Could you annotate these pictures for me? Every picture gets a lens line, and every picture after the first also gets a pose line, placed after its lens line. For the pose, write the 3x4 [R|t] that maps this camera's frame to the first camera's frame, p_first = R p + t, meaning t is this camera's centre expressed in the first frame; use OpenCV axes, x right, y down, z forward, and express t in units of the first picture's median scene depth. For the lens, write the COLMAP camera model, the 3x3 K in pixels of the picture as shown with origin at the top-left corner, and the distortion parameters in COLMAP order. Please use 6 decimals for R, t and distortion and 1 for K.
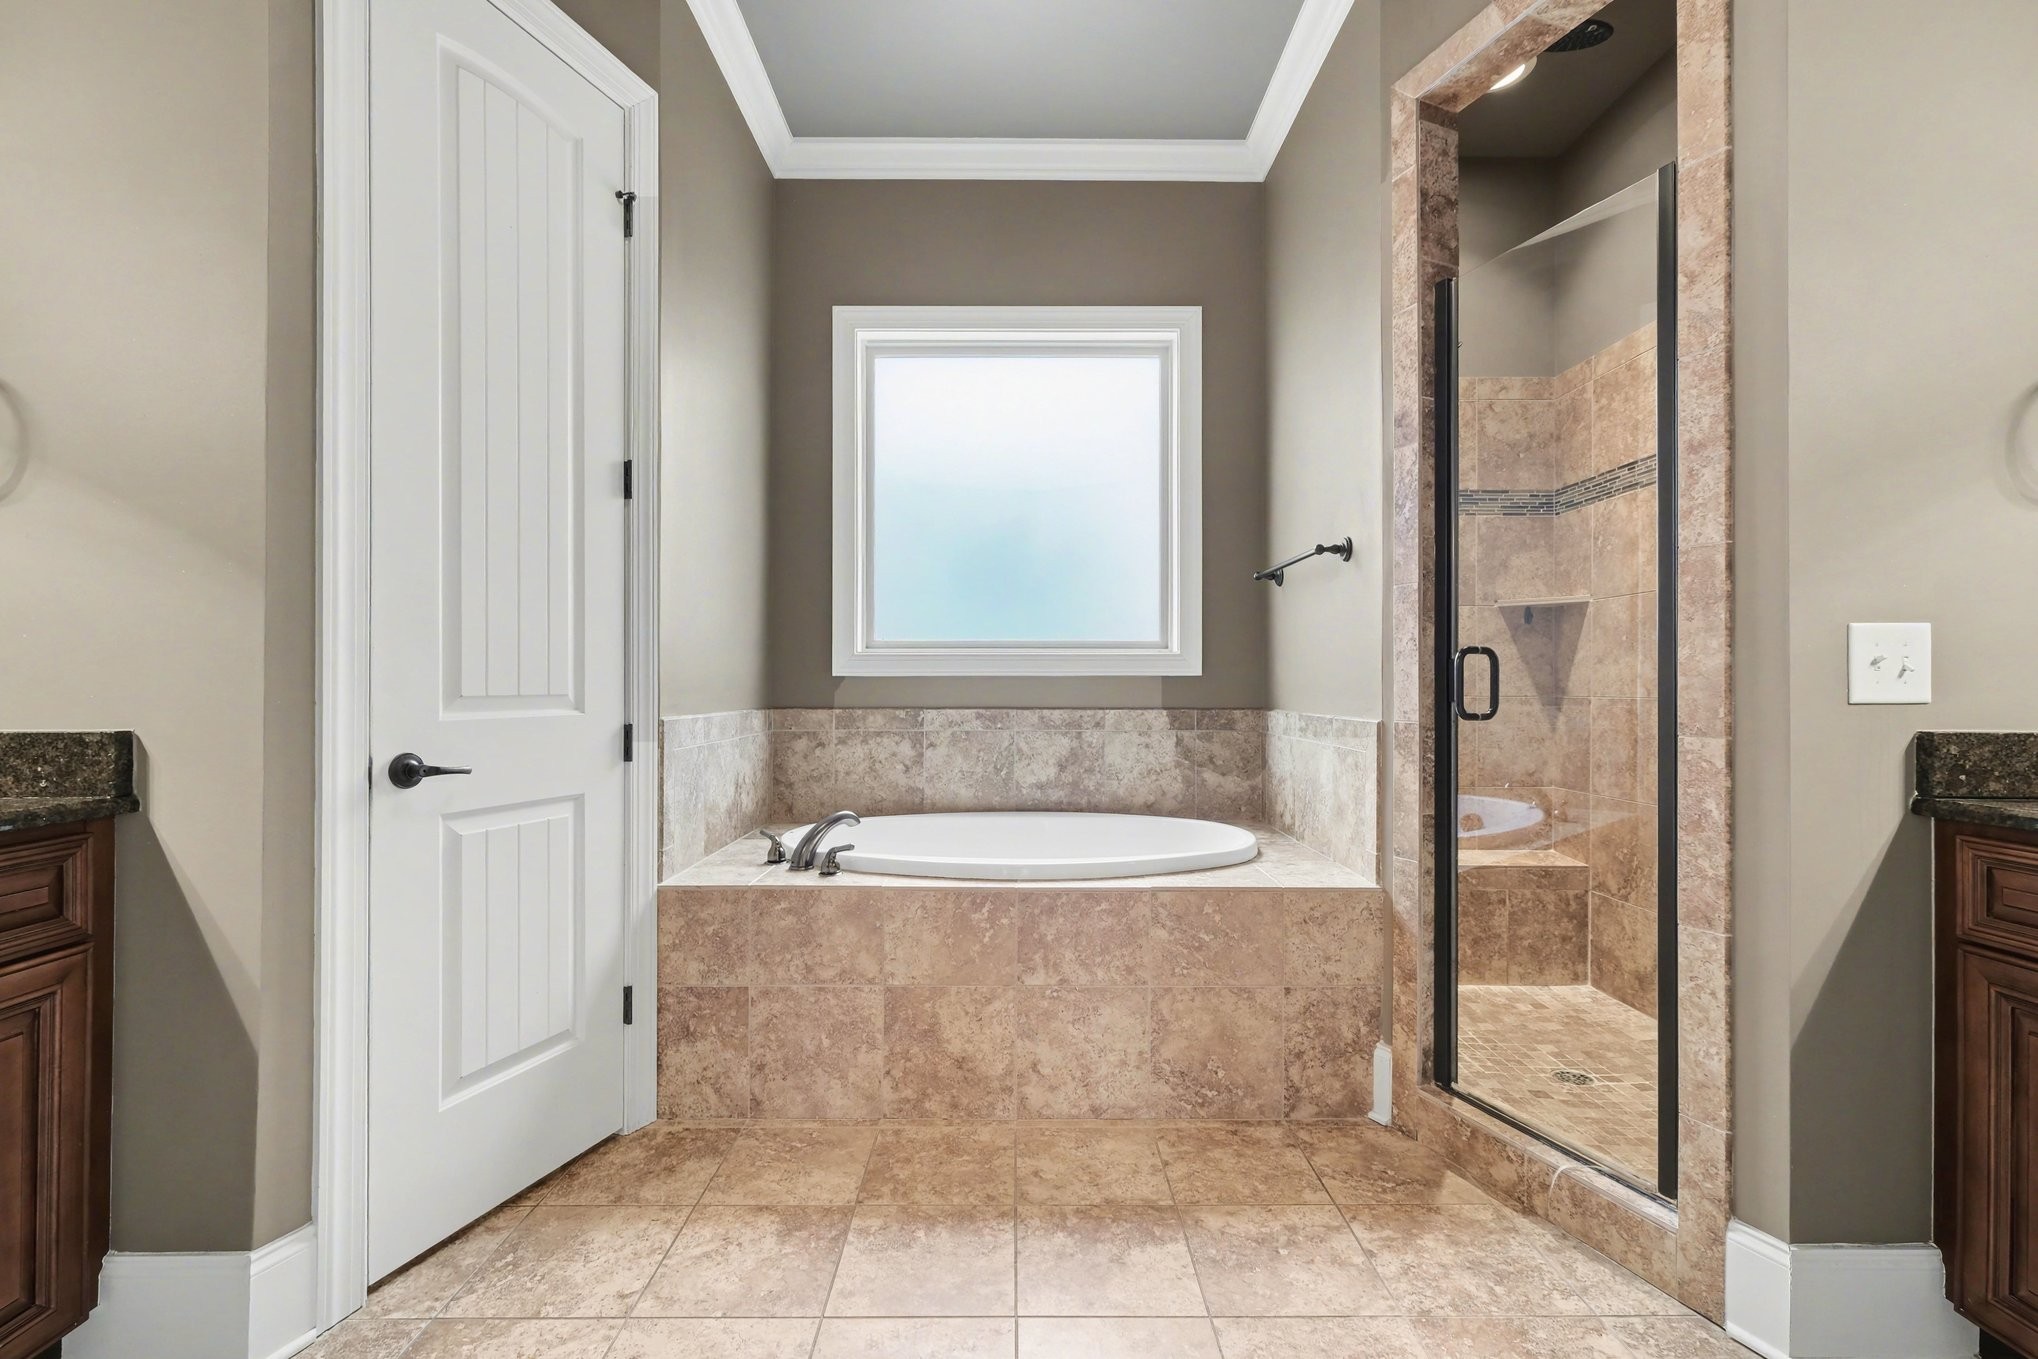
lens RADIAL K [[902.0, 0, 1018.0], [0, 902.0, 675.0], [0, 0, 1]] dist [-0.001248, 0.000303]
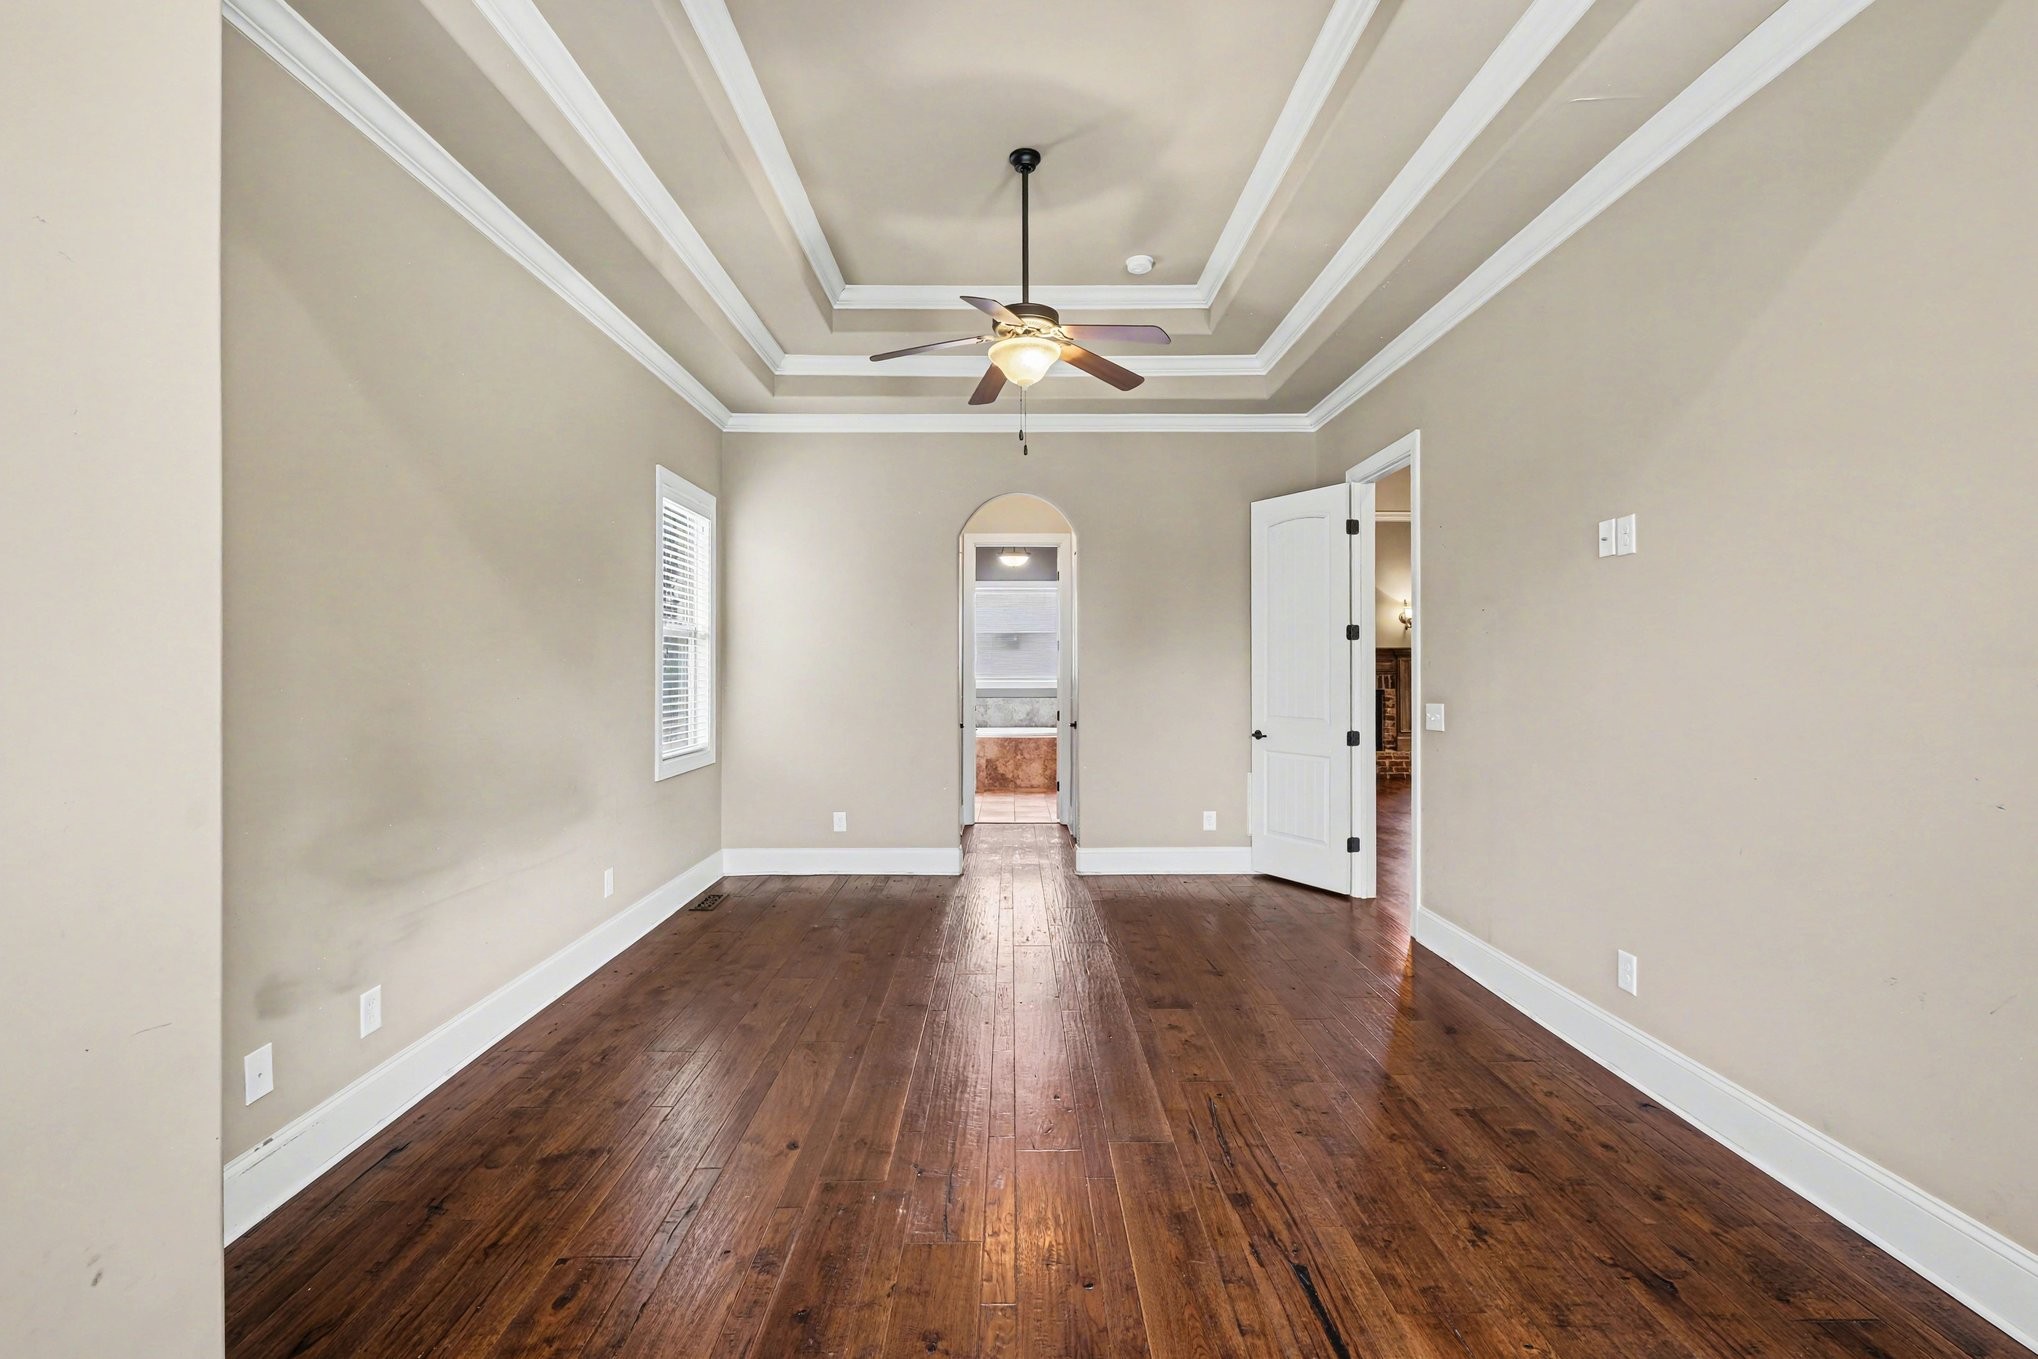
lens RADIAL K [[902.0, 0, 1018.0], [0, 902.0, 675.0], [0, 0, 1]] dist [-0.001248, 0.000303]
pose [[0.999915, -0.003654, 0.012501, -0.037061], [0.003597, 0.999983, 0.004583, -0.094473], [-0.012518, -0.004537, 0.999911, -3.468732]]
